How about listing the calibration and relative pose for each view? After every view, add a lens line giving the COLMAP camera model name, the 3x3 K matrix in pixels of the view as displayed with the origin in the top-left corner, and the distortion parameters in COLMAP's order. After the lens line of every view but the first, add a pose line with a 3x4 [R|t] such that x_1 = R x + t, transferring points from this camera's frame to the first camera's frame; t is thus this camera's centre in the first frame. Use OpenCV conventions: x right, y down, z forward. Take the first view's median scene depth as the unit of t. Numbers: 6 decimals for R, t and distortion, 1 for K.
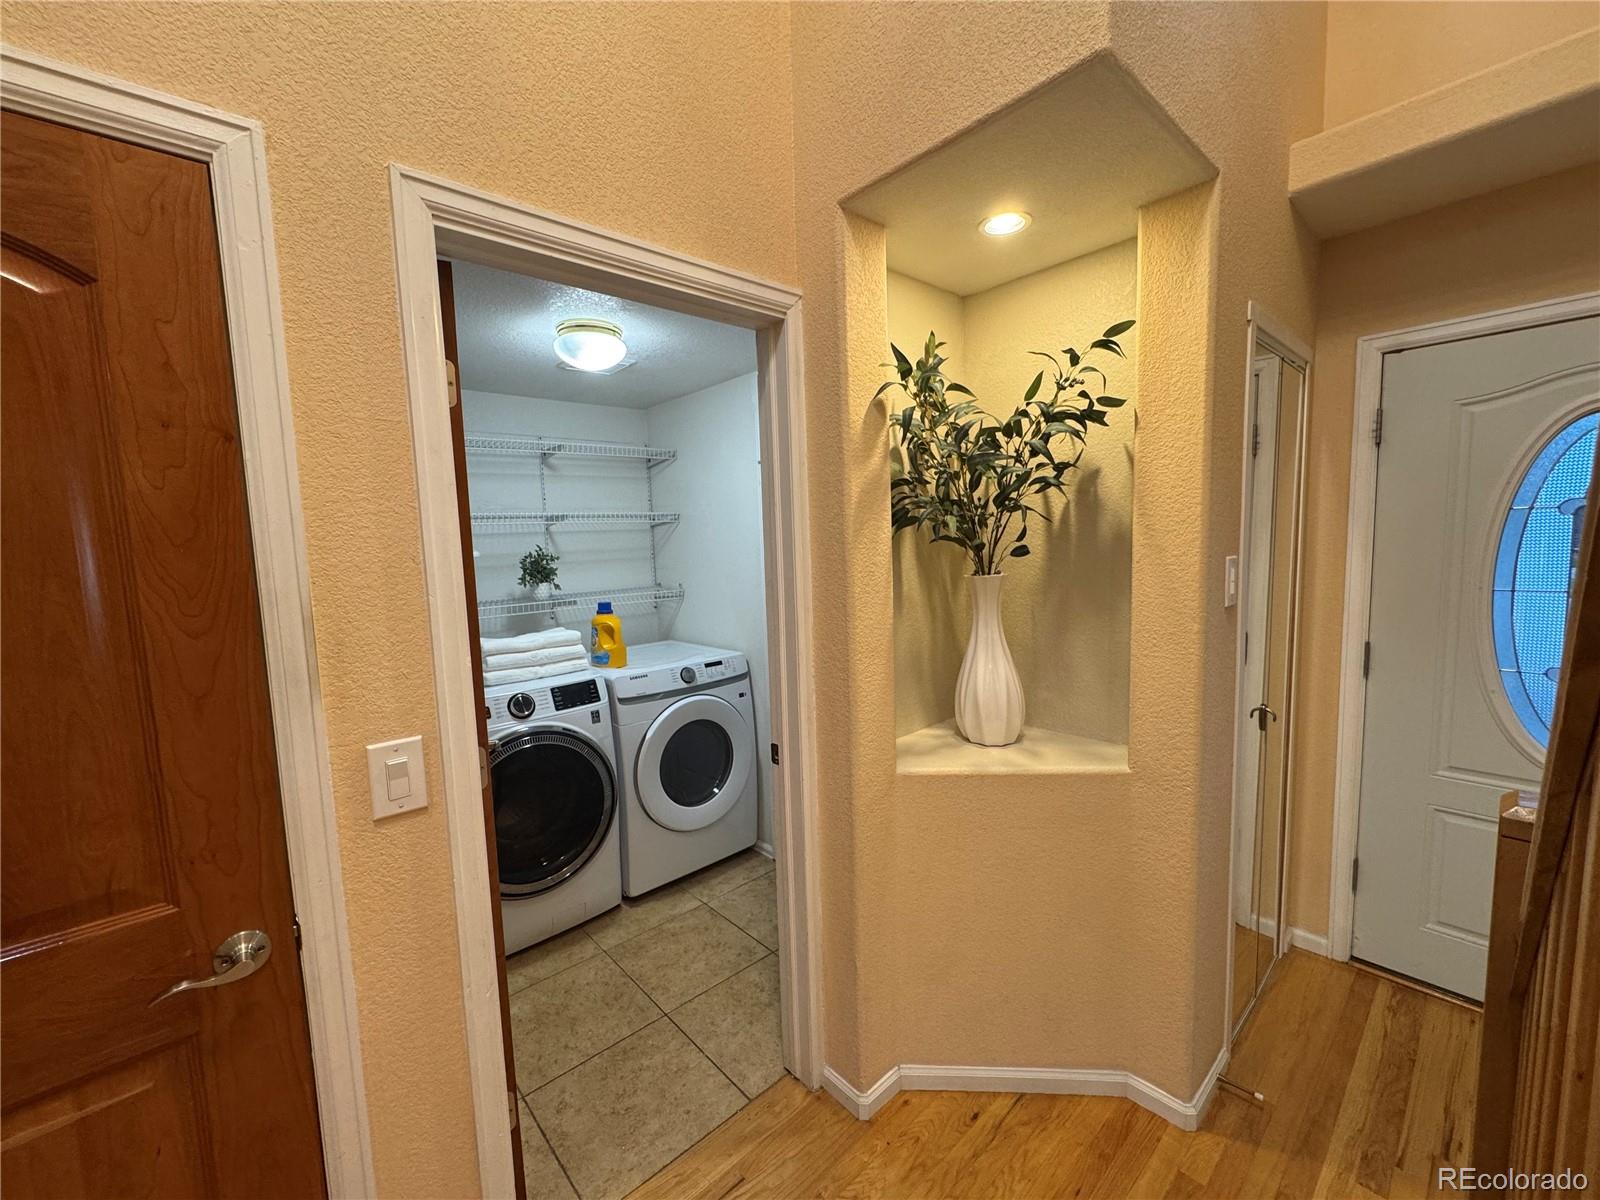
lens RADIAL K [[644.3, 0, 800.0], [0, 644.3, 600.0], [0, 0, 1]] dist [-0.011256, 0.000043]
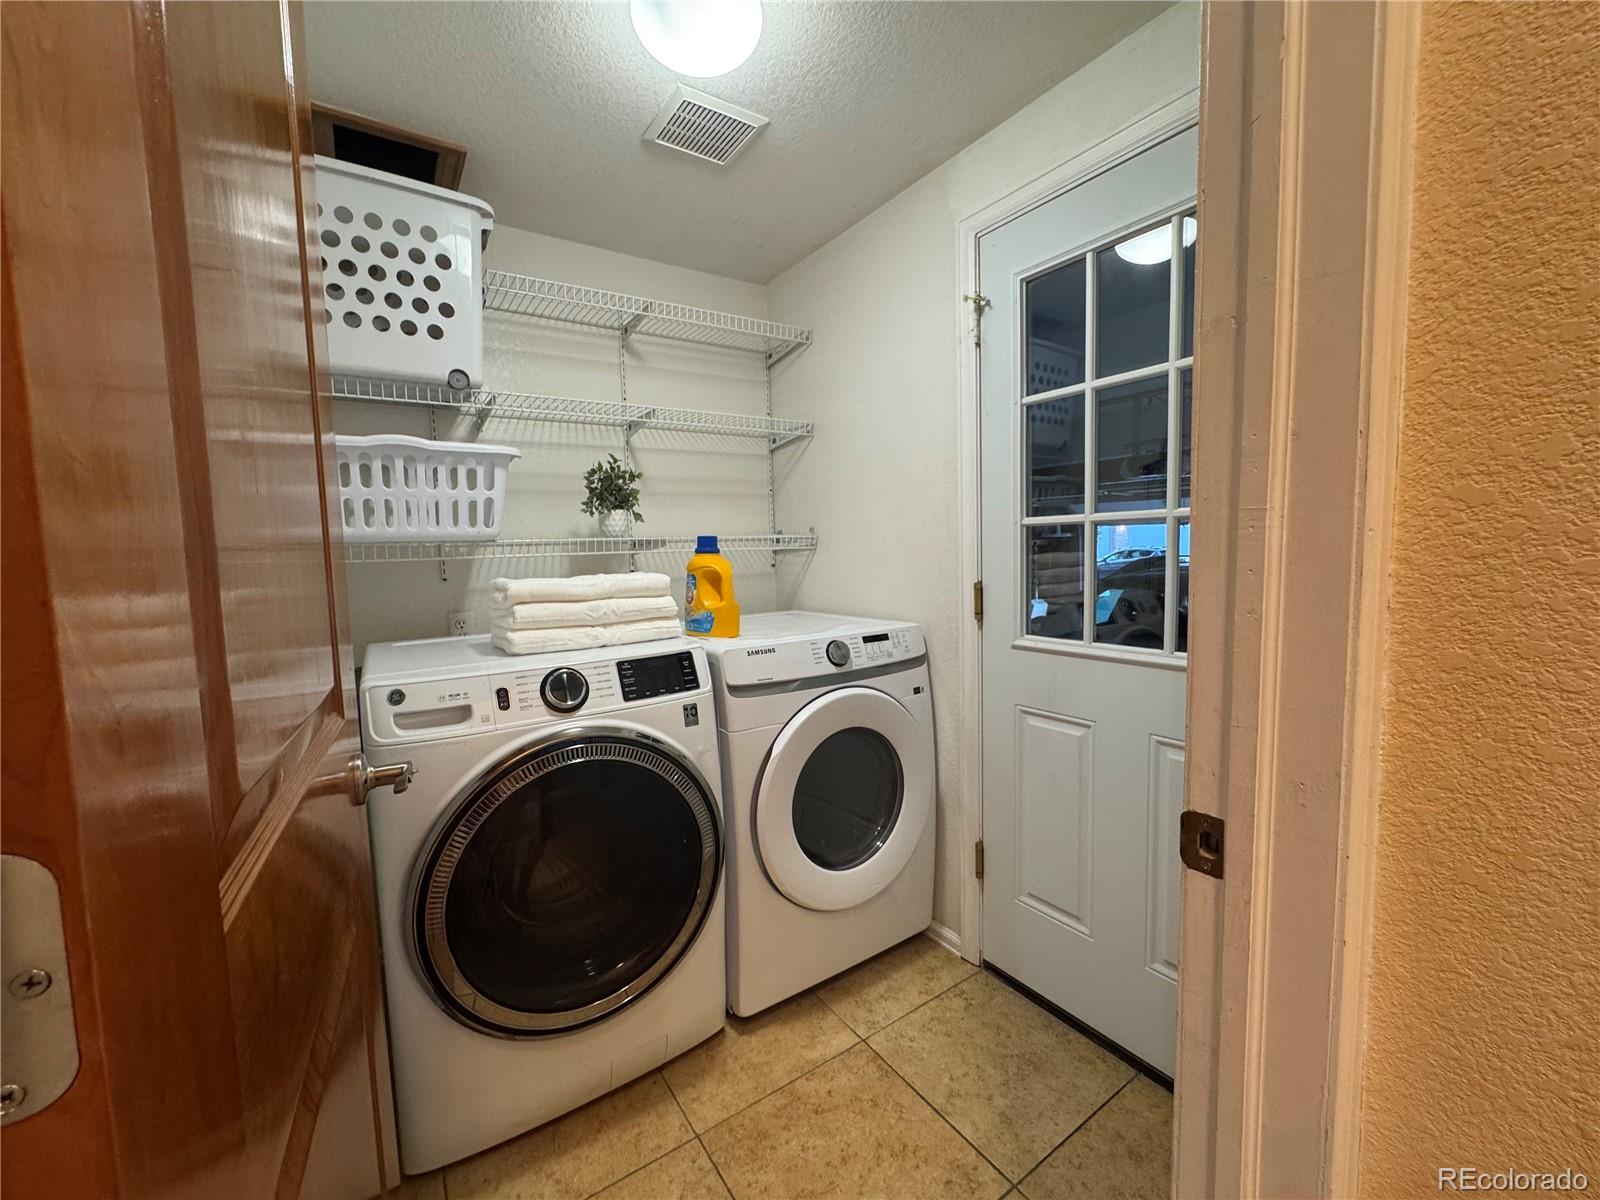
lens RADIAL K [[655.7, 0, 801.5], [0, 655.7, 592.1], [0, 0, 1]] dist [-0.010585, 0.000415]
pose [[0.990514, 0.015046, -0.136588, -0.124149], [-0.017823, 0.999658, -0.019125, 0.071223], [0.136253, 0.021378, 0.990443, 0.377791]]
